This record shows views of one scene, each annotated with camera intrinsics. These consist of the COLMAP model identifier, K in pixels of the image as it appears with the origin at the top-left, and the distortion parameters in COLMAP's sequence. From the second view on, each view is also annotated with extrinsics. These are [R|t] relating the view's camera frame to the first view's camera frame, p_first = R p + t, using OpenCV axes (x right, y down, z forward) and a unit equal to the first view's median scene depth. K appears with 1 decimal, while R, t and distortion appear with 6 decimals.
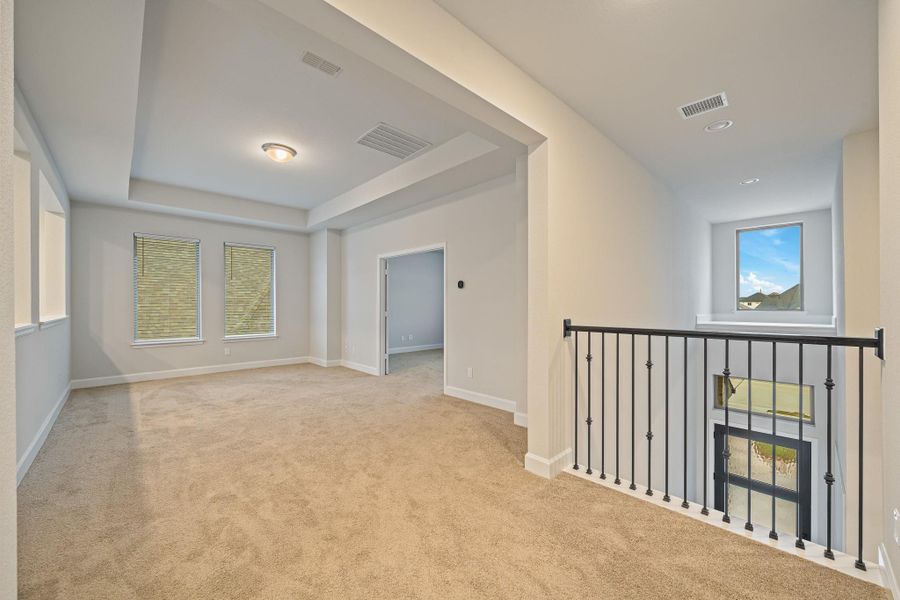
lens RADIAL K [[349.3, 0, 450.3], [0, 349.3, 303.5], [0, 0, 1]] dist [-0.007095, 0.000256]
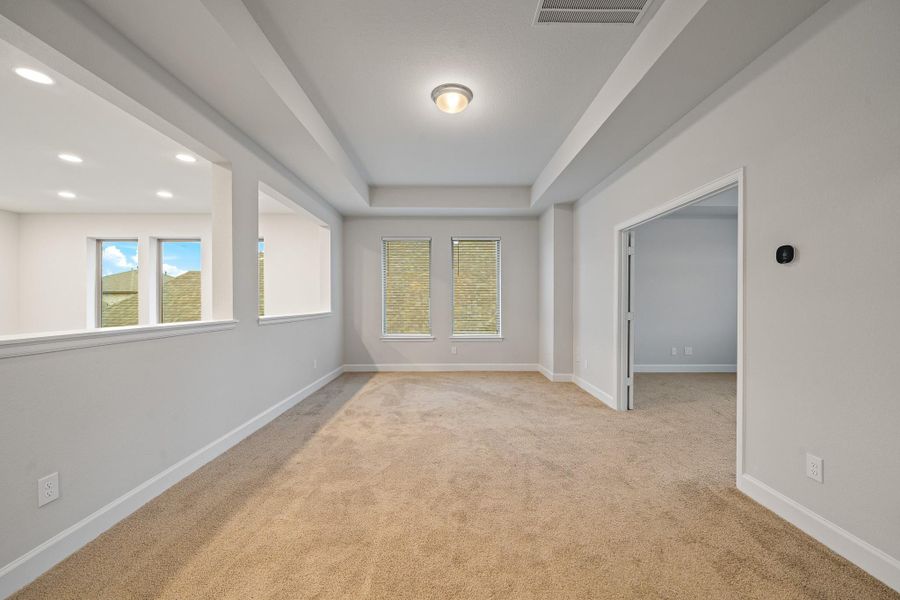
lens RADIAL K [[349.3, 0, 453.3], [0, 349.3, 305.2], [0, 0, 1]] dist [-0.007095, 0.000256]
pose [[0.731061, 0.004344, -0.682299, 0.022395], [0.003912, 0.999937, 0.010557, 0.002421], [0.682301, -0.010387, 0.730997, 0.396727]]
